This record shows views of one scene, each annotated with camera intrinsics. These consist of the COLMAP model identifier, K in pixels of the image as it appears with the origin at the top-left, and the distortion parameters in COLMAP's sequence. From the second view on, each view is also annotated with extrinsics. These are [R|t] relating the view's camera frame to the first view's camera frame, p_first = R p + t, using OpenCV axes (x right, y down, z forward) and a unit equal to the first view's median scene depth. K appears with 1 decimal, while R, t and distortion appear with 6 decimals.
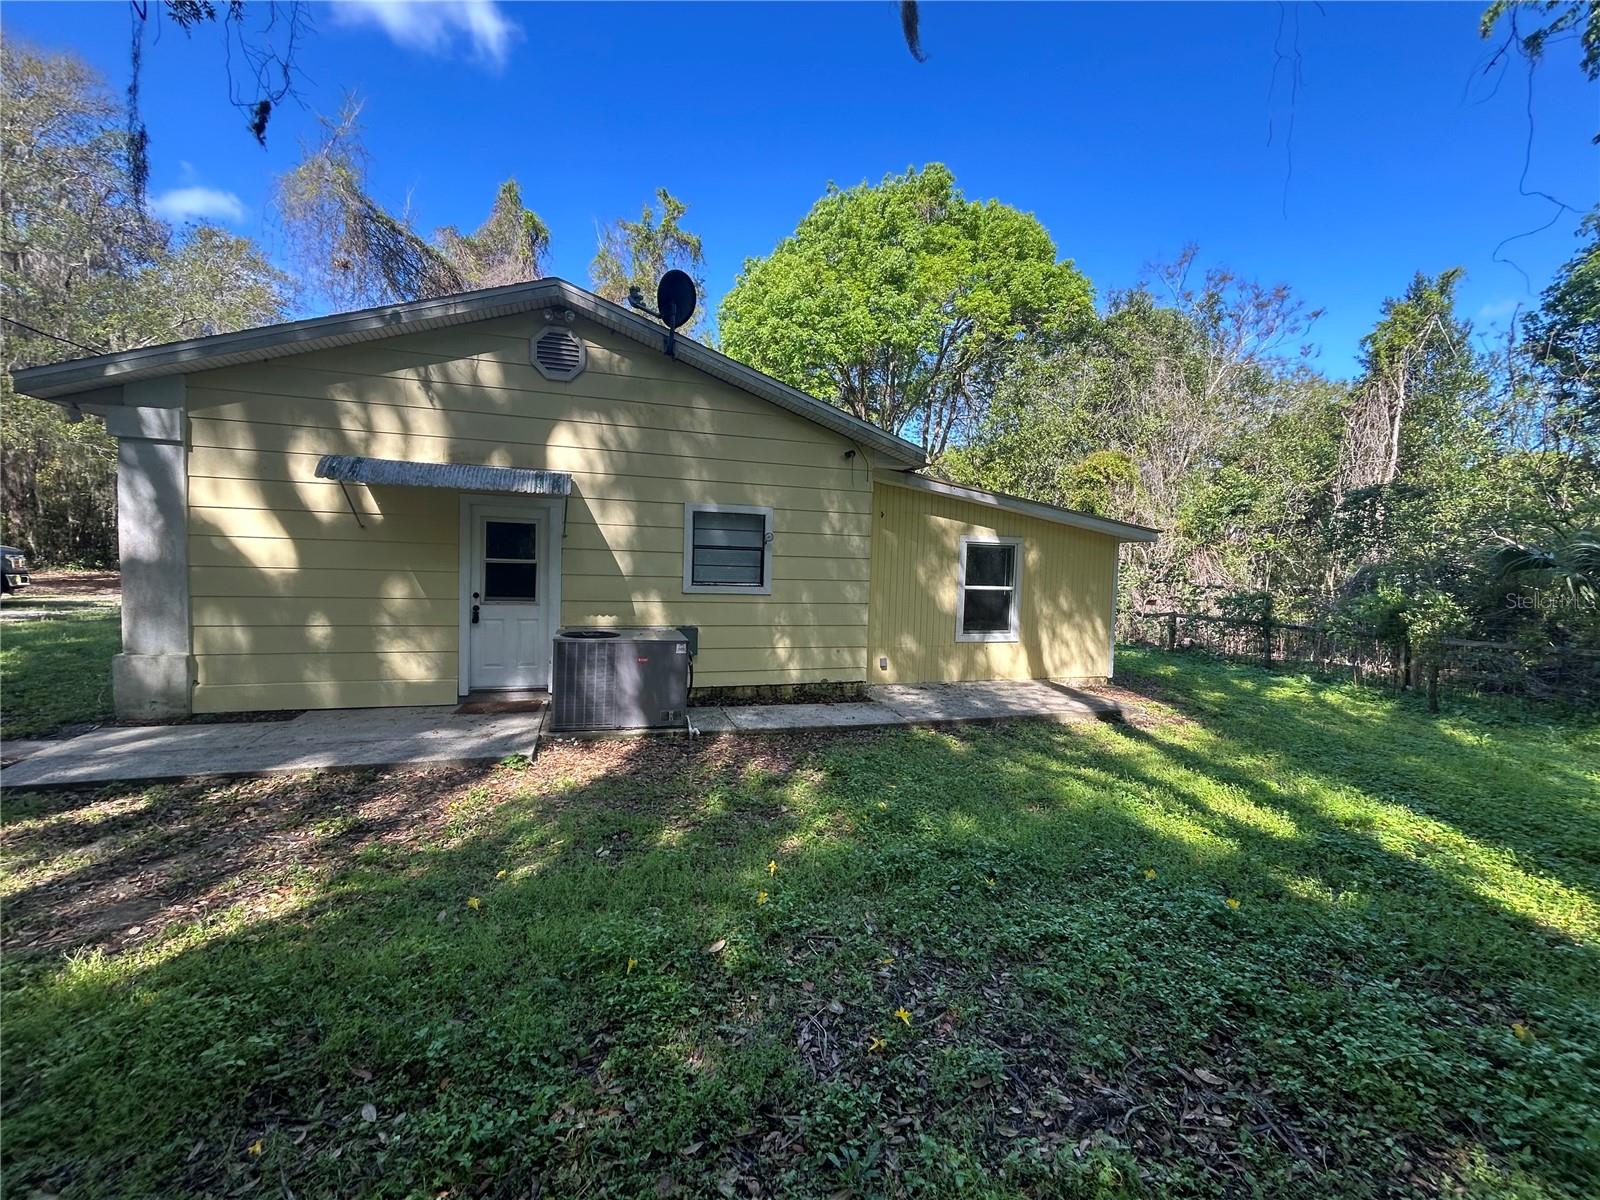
lens RADIAL K [[620.5, 0, 799.6], [0, 620.5, 631.9], [0, 0, 1]] dist [-0.009340, -0.000081]
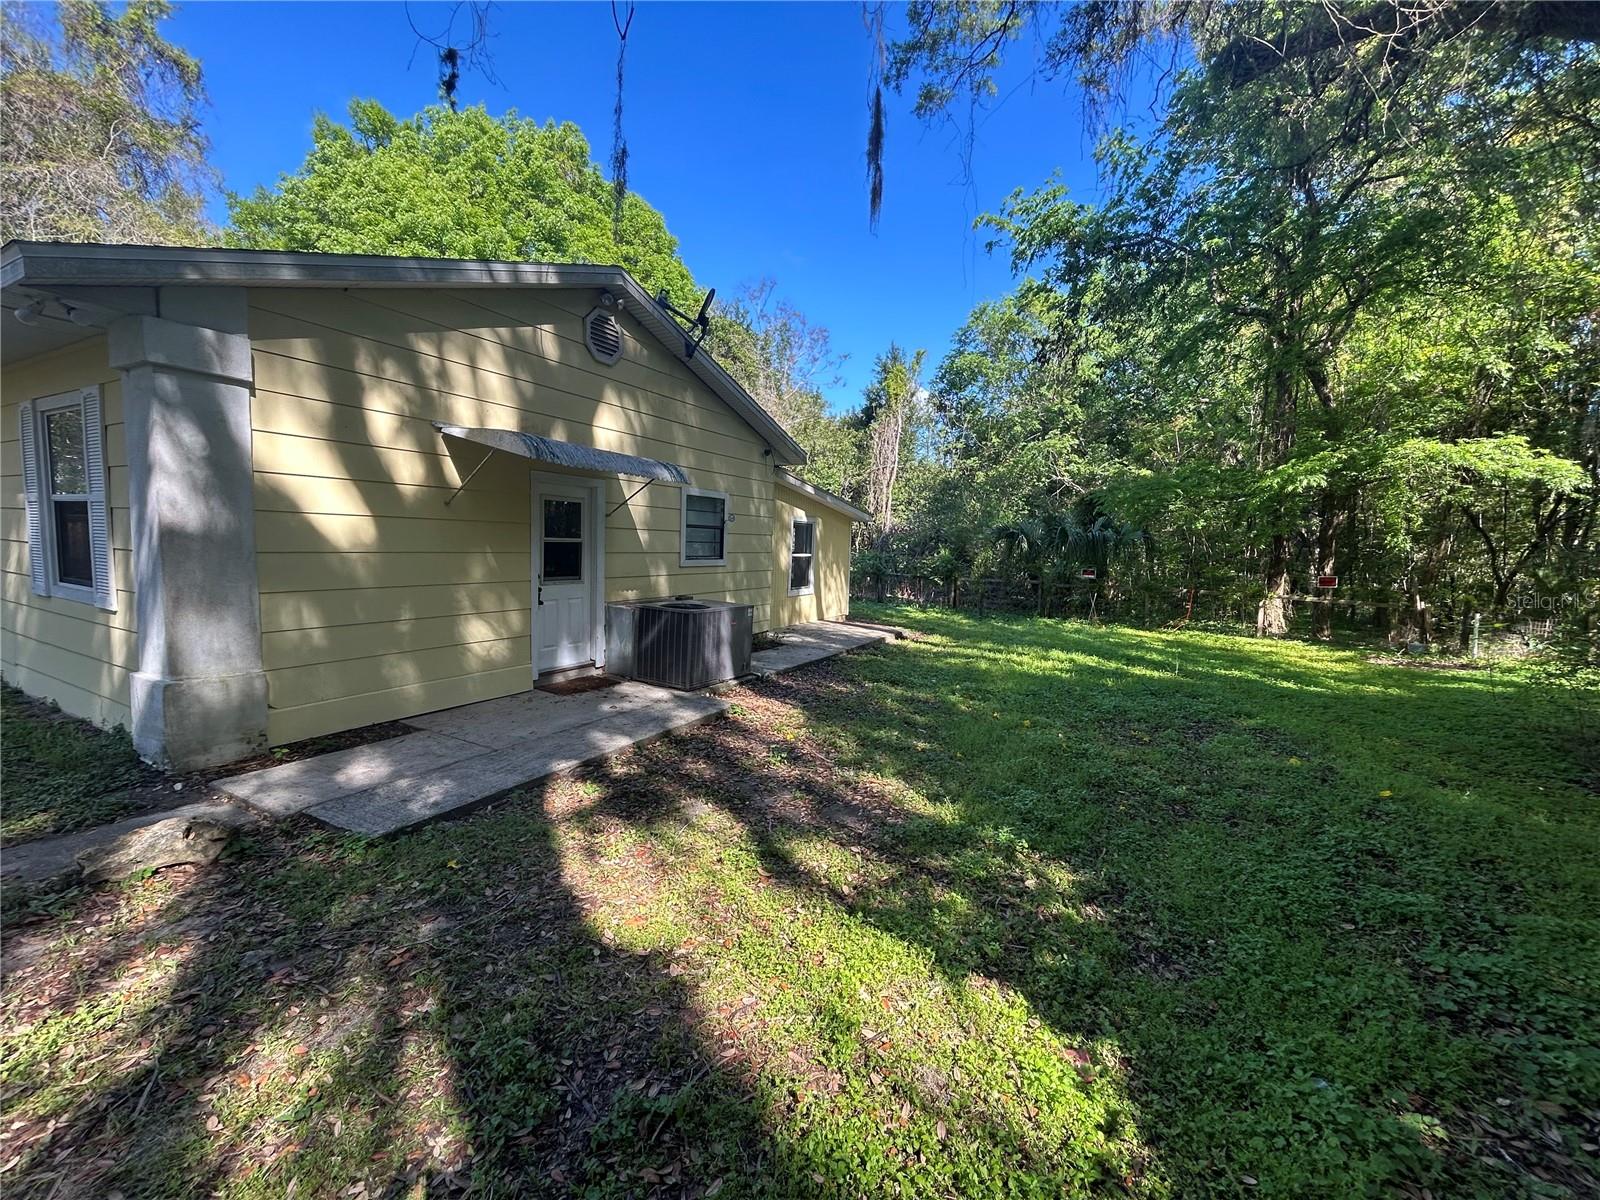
lens RADIAL K [[637.3, 0, 800.0], [0, 637.3, 600.0], [0, 0, 1]] dist [0.001629, 0.000346]
pose [[0.732132, -0.067372, 0.677823, -0.889412], [0.060185, 0.997603, 0.034150, -0.028635], [-0.678499, 0.015793, 0.734432, 0.004009]]
